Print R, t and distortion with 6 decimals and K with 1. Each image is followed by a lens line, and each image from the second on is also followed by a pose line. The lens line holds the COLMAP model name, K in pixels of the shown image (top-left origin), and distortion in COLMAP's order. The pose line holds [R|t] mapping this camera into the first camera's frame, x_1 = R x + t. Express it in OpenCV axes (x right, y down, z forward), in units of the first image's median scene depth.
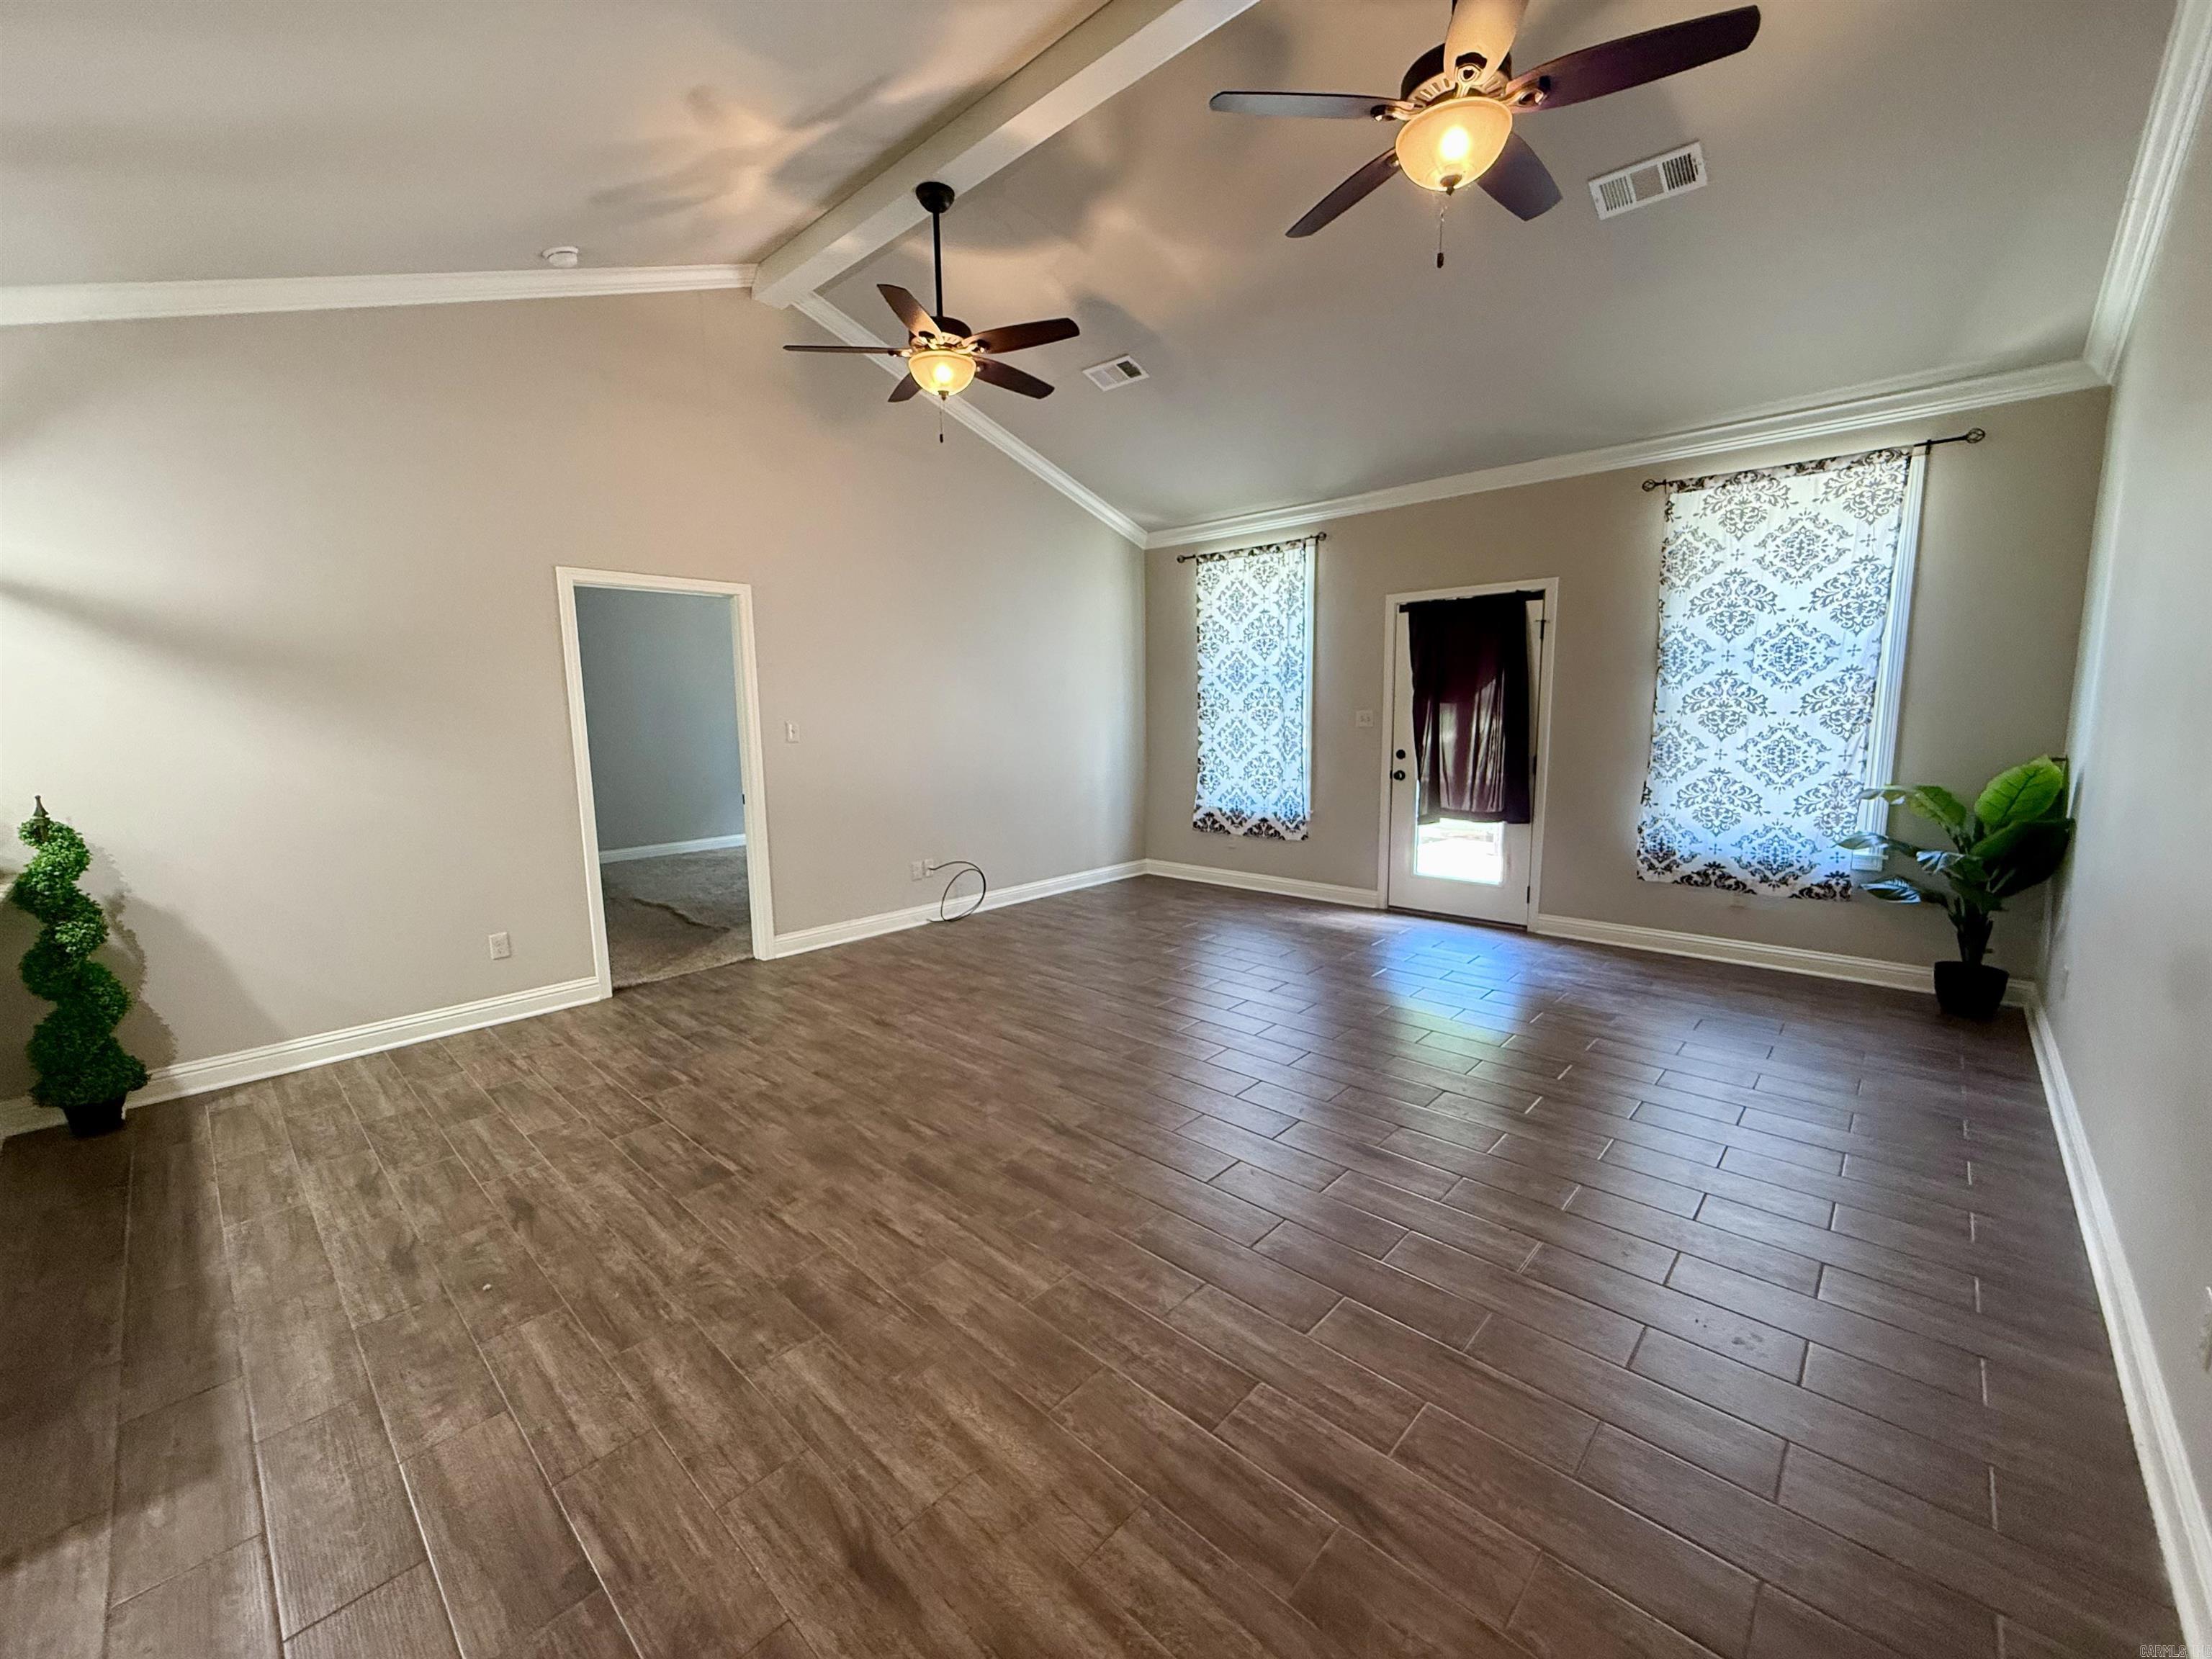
lens RADIAL K [[887.8, 0, 1103.0], [0, 887.8, 827.5], [0, 0, 1]] dist [0.001364, 0.000608]
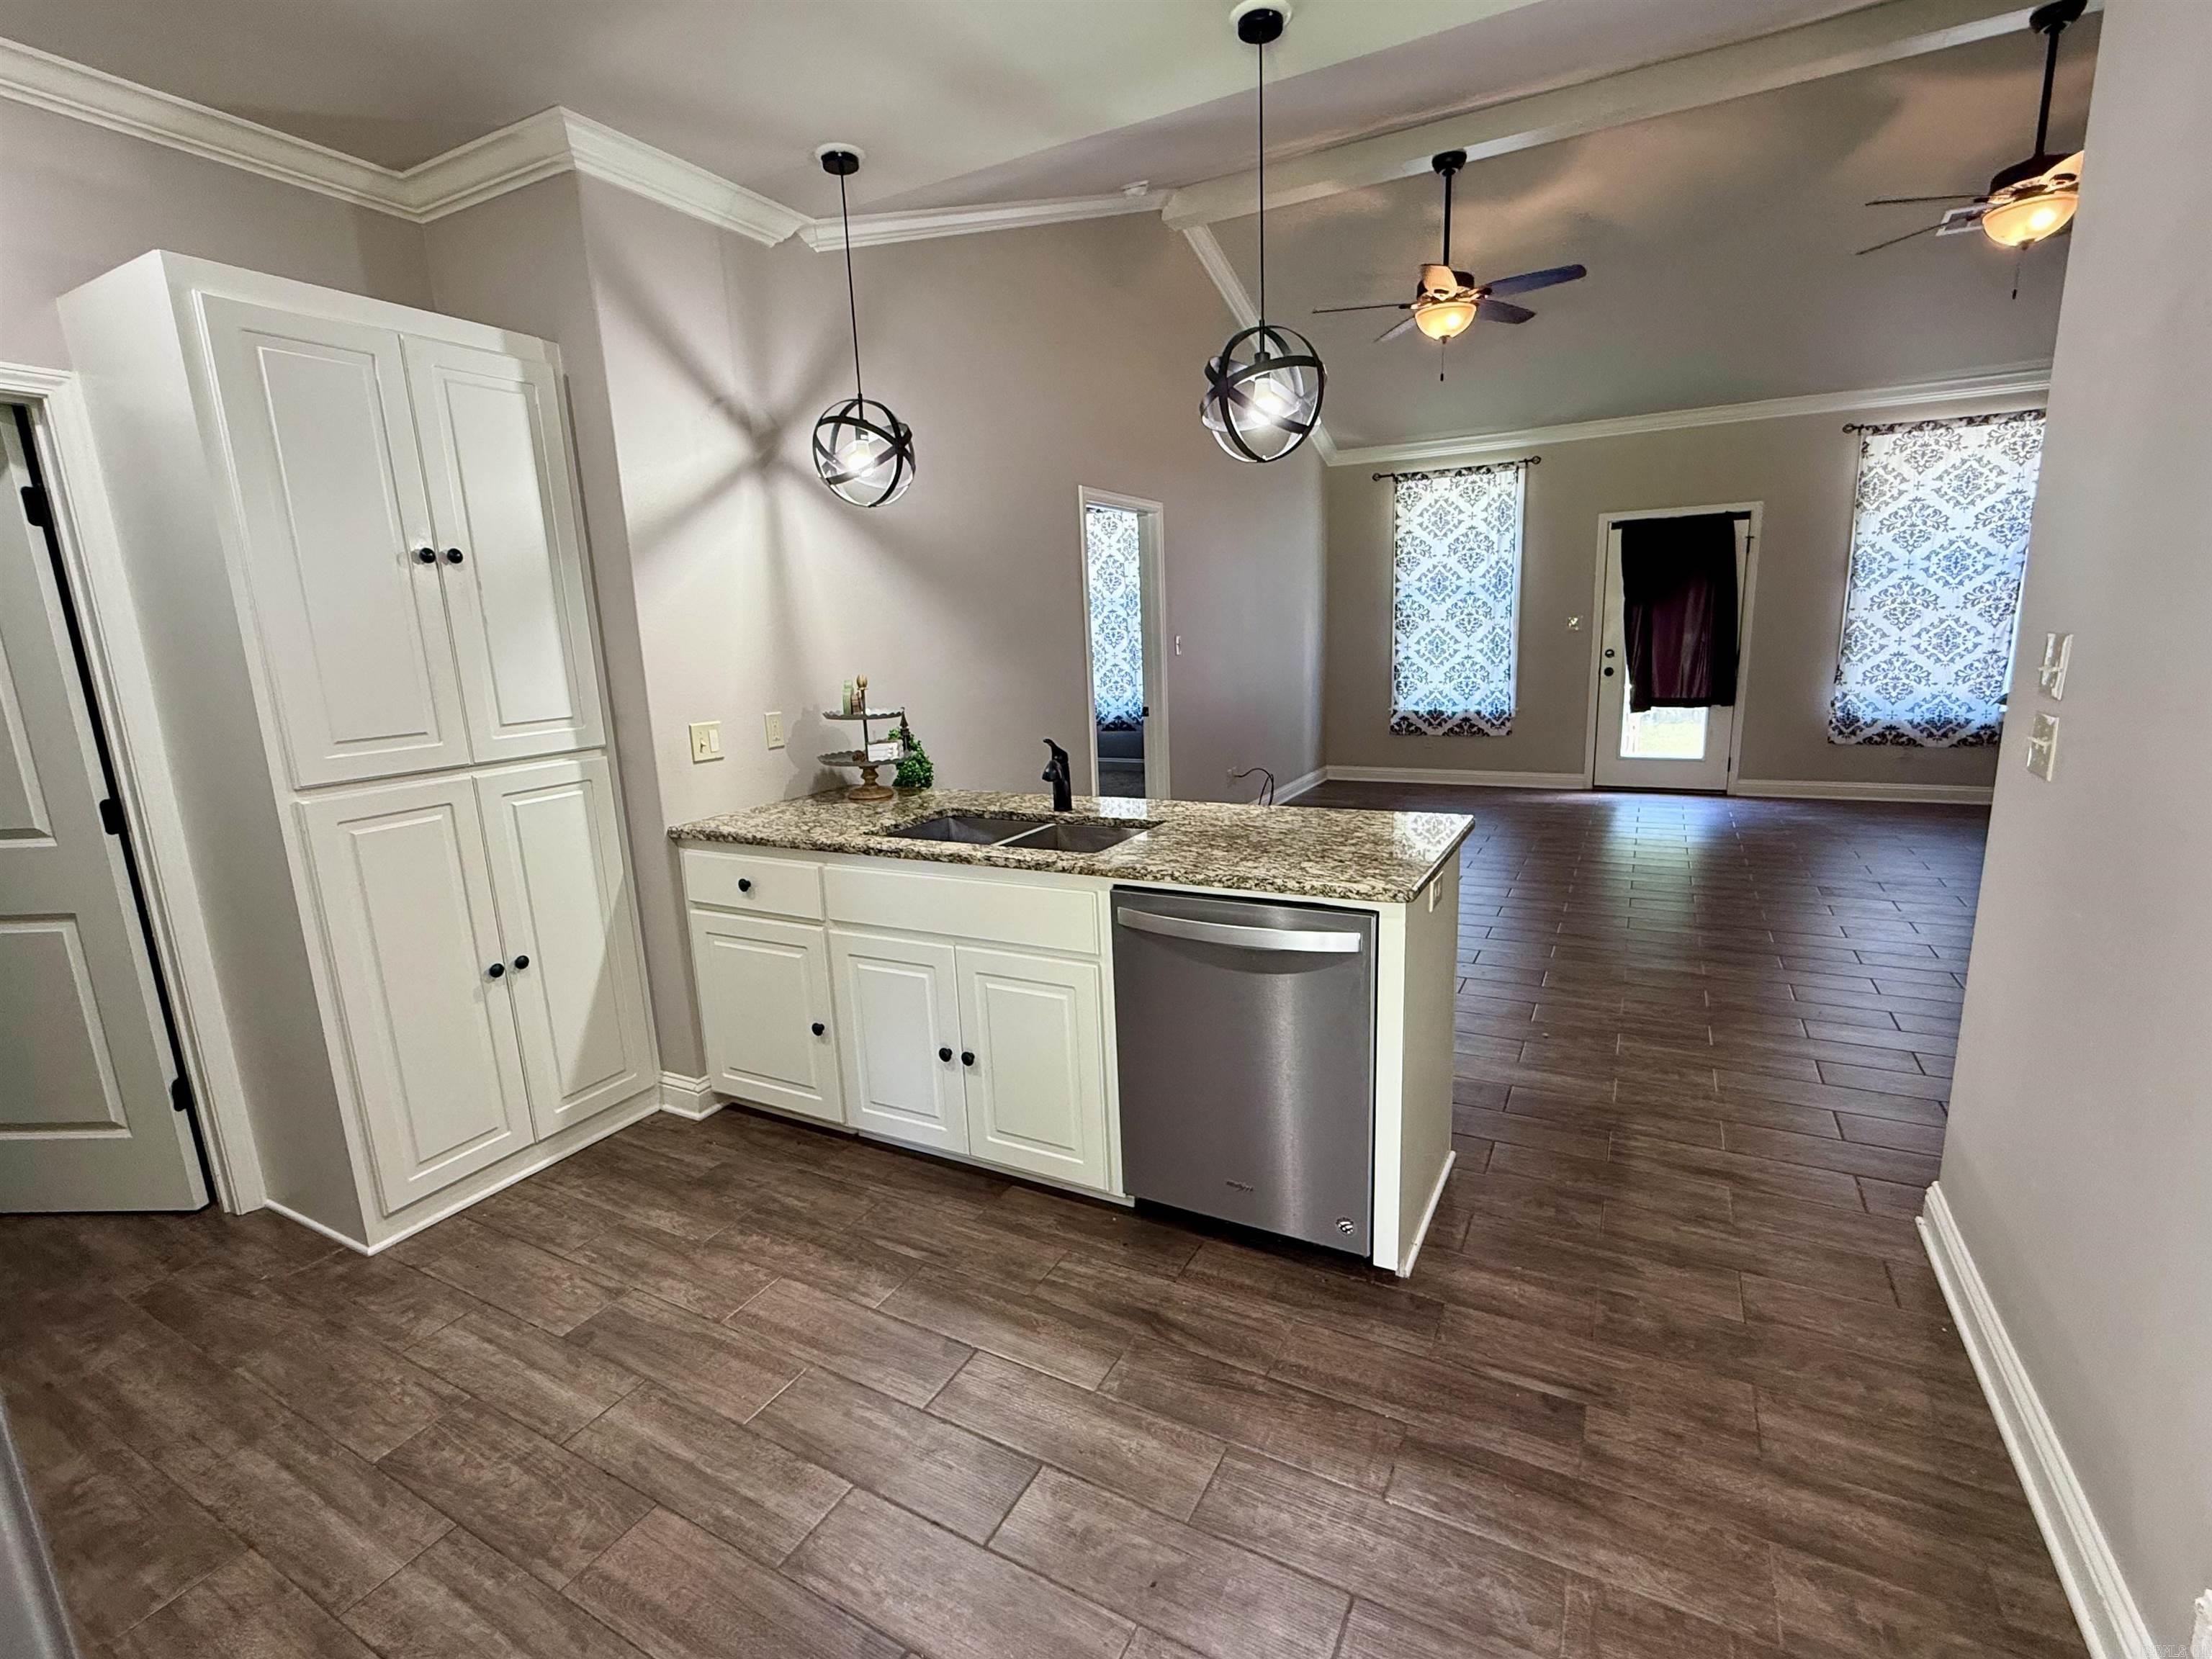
lens RADIAL K [[1005.5, 0, 1103.4], [0, 1005.5, 830.7], [0, 0, 1]] dist [-0.002236, 0.000370]
pose [[0.967044, -0.072642, 0.244027, -0.811207], [0.058230, 0.996134, 0.065770, 0.029777], [-0.247861, -0.049393, 0.967536, -0.148752]]
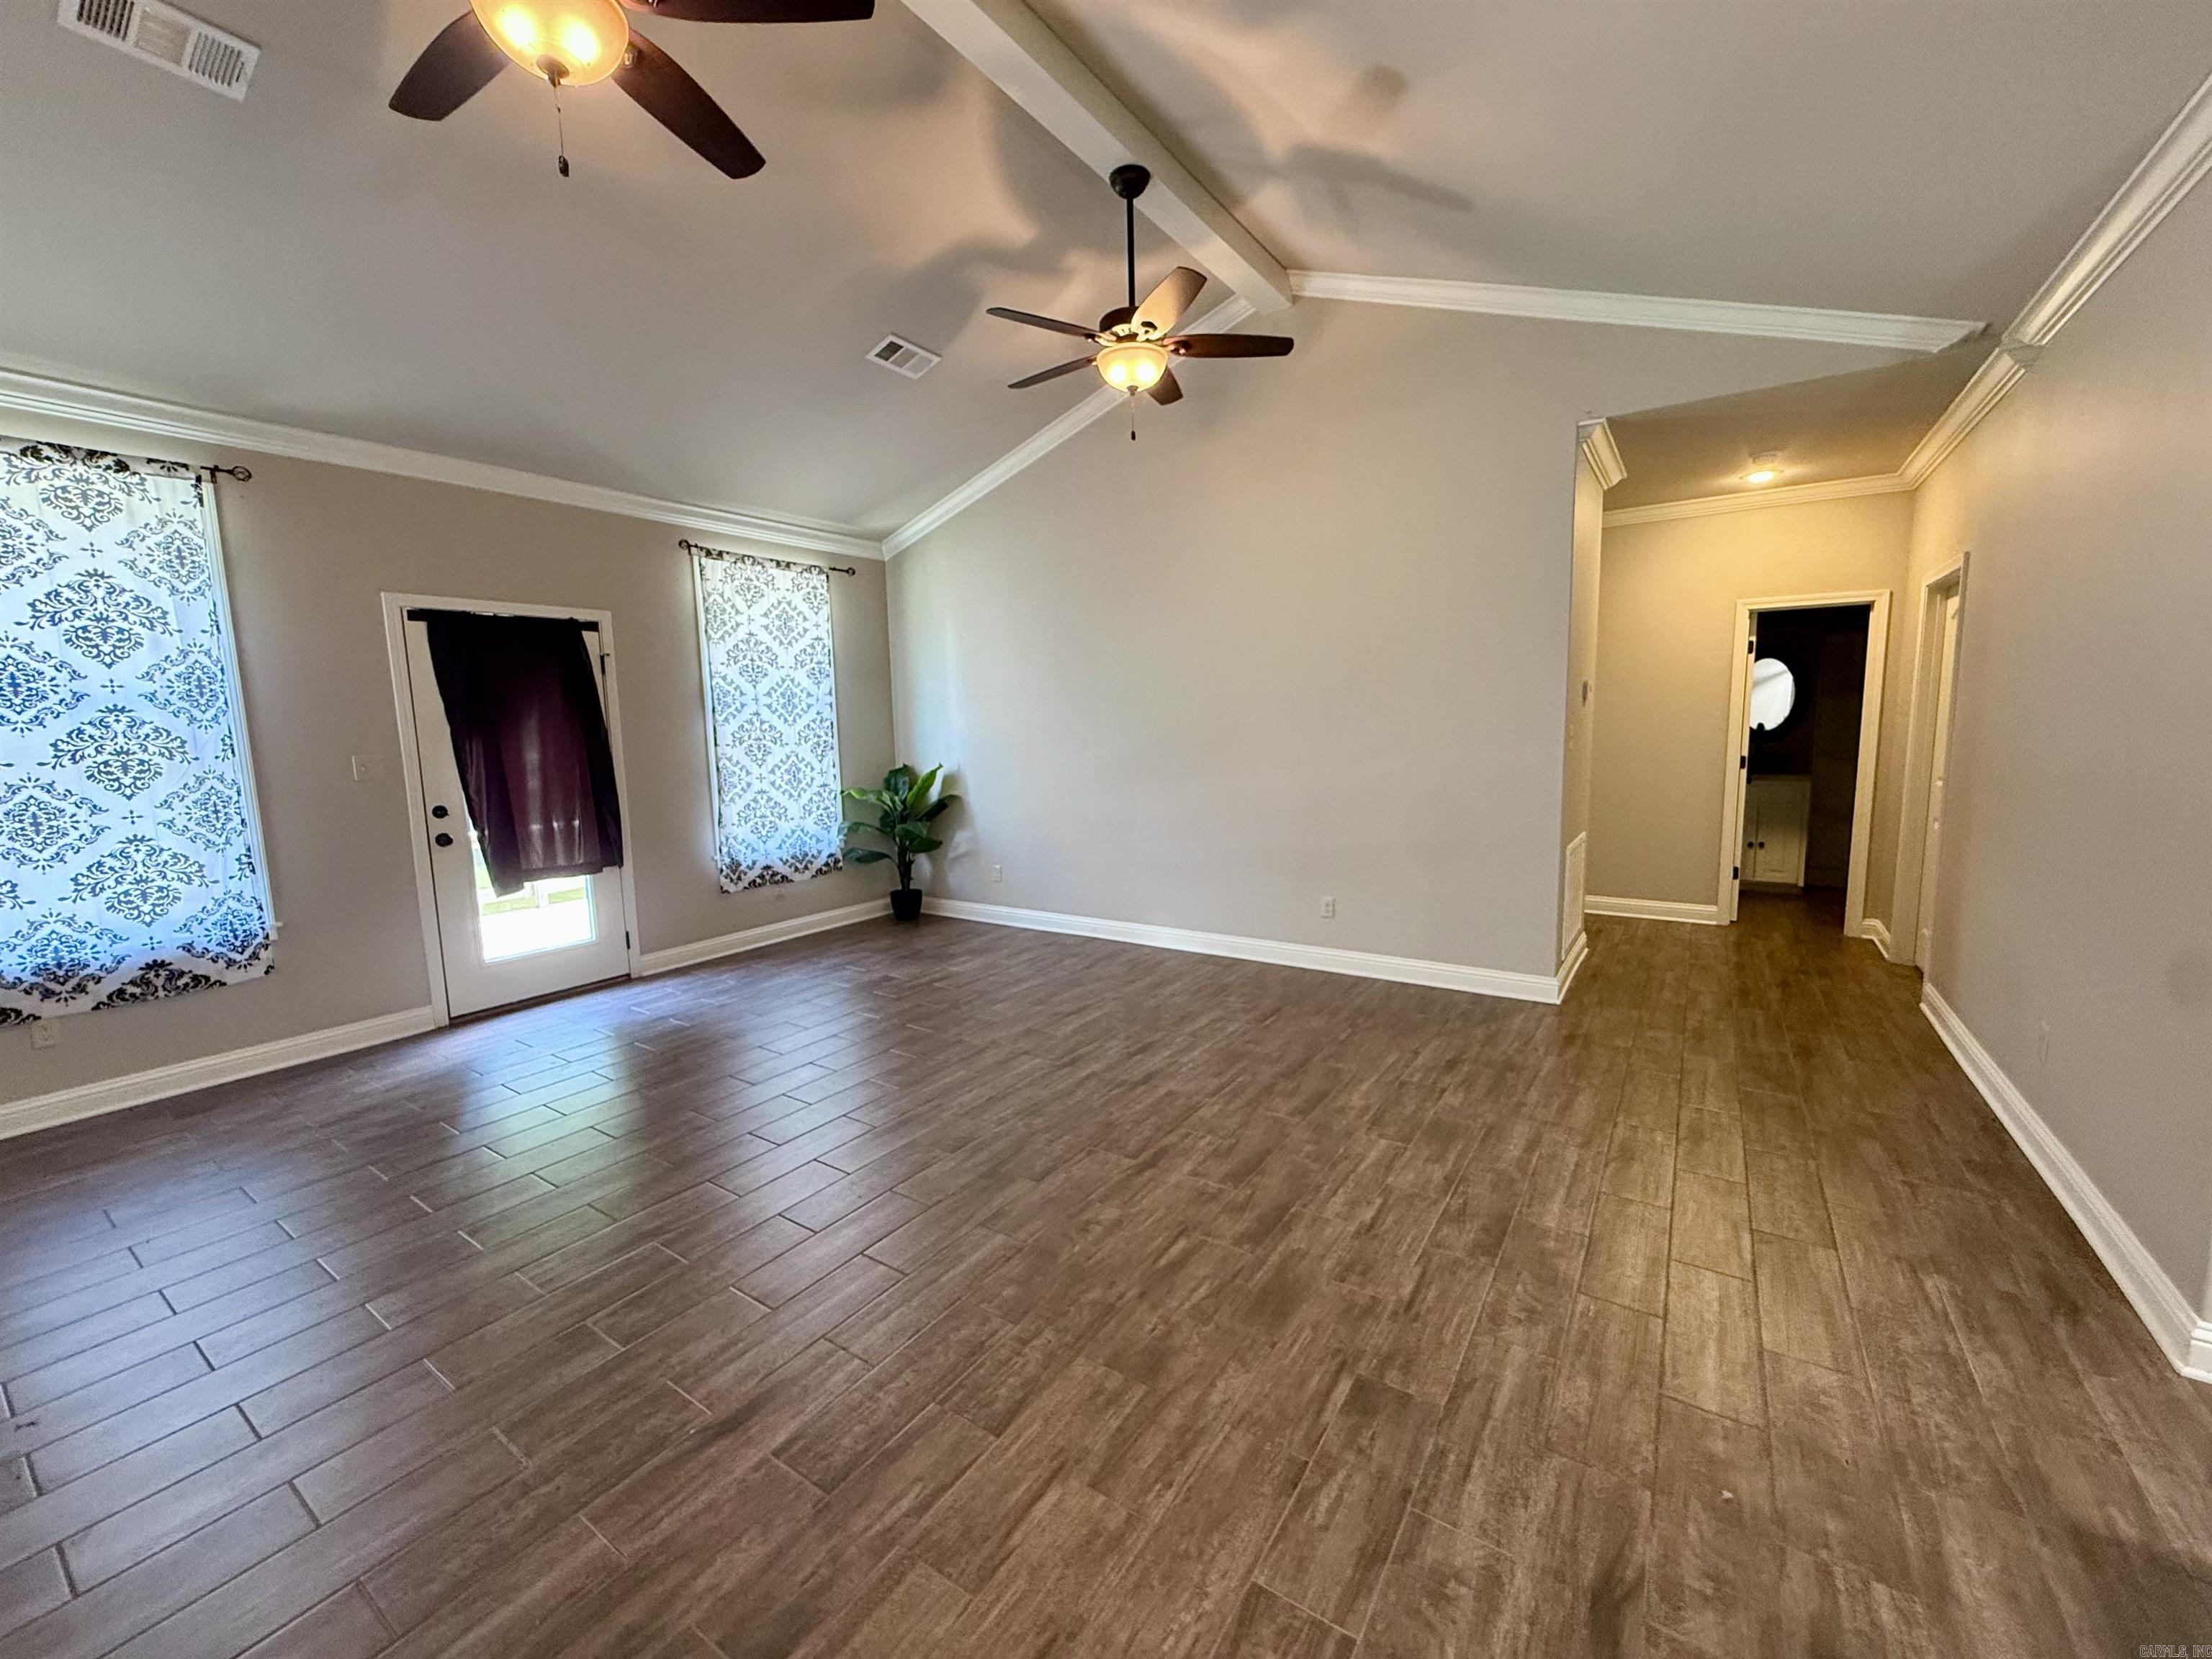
lens RADIAL K [[885.2, 0, 1100.9], [0, 885.2, 828.9], [0, 0, 1]] dist [-0.000515, 0.000100]
pose [[-0.155898, -0.100663, 0.982630, -0.604591], [0.160427, 0.979005, 0.125744, -0.092059], [-0.974658, 0.177244, -0.136476, 0.714603]]
